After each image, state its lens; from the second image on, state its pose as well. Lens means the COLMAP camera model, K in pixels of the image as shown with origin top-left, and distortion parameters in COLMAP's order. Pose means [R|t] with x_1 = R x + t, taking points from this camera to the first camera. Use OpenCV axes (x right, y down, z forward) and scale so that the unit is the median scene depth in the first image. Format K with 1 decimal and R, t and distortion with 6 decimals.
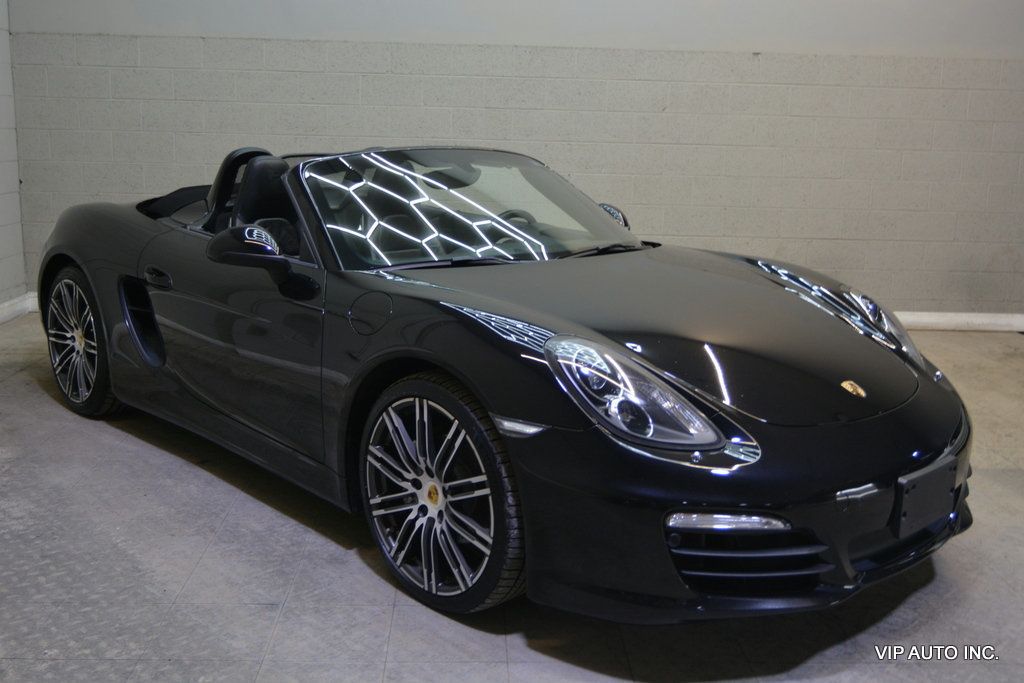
lens RADIAL K [[1019.9, 0, 512.0], [0, 1019.9, 337.5], [0, 0, 1]] dist [-0.015800, -0.012995]
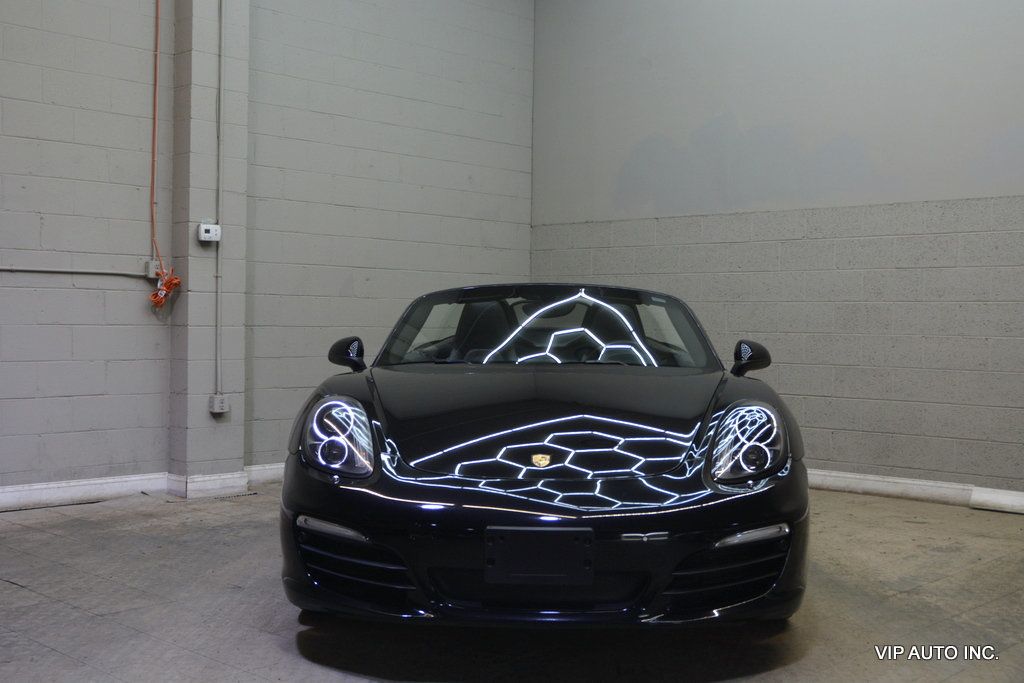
lens RADIAL K [[1178.4, 0, 512.0], [0, 1178.4, 341.5], [0, 0, 1]] dist [-0.009013, 0.010616]
pose [[0.702924, -0.002747, -0.711260, 1.093779], [-0.139227, 0.980116, -0.141381, 0.094206], [0.697506, 0.198407, 0.688564, 0.049227]]
